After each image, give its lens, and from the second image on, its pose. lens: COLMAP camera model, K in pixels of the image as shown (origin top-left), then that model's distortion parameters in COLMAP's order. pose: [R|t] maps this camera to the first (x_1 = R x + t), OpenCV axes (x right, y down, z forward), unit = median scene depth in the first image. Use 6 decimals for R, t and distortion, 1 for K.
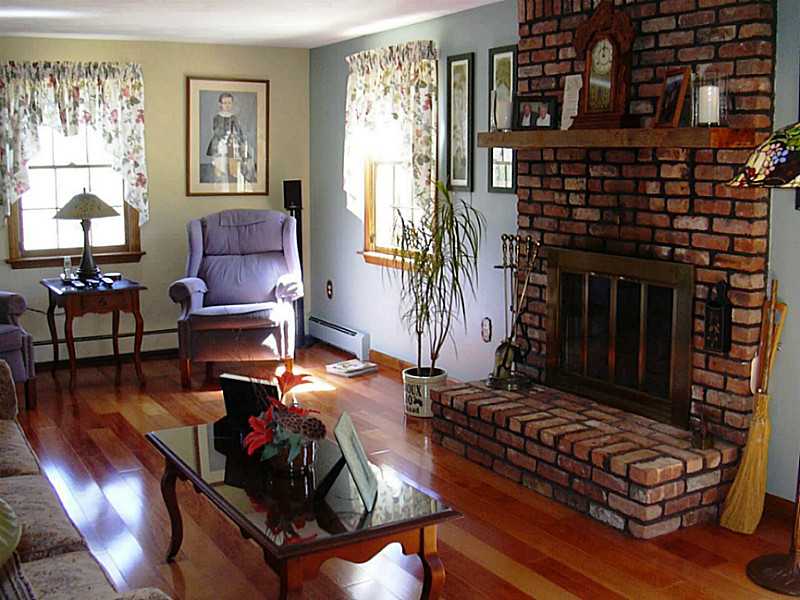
lens RADIAL K [[932.4, 0, 400.0], [0, 932.4, 300.0], [0, 0, 1]] dist [-0.169704, 0.031571]
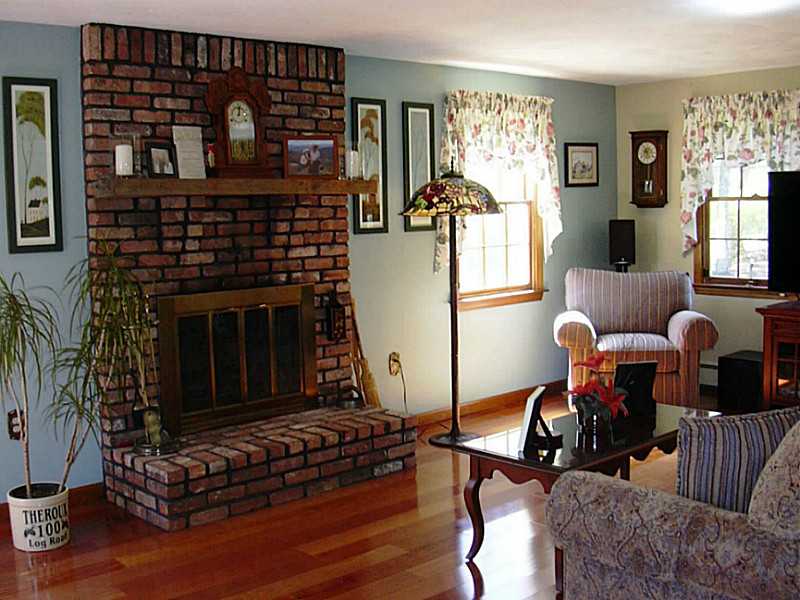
lens RADIAL K [[932.4, 0, 400.0], [0, 932.4, 300.0], [0, 0, 1]] dist [-0.169704, 0.031571]
pose [[-0.221759, -0.085416, 0.971353, -0.986925], [0.169983, 0.977517, 0.124765, -0.155188], [-0.960171, 0.192782, -0.202254, 1.117940]]
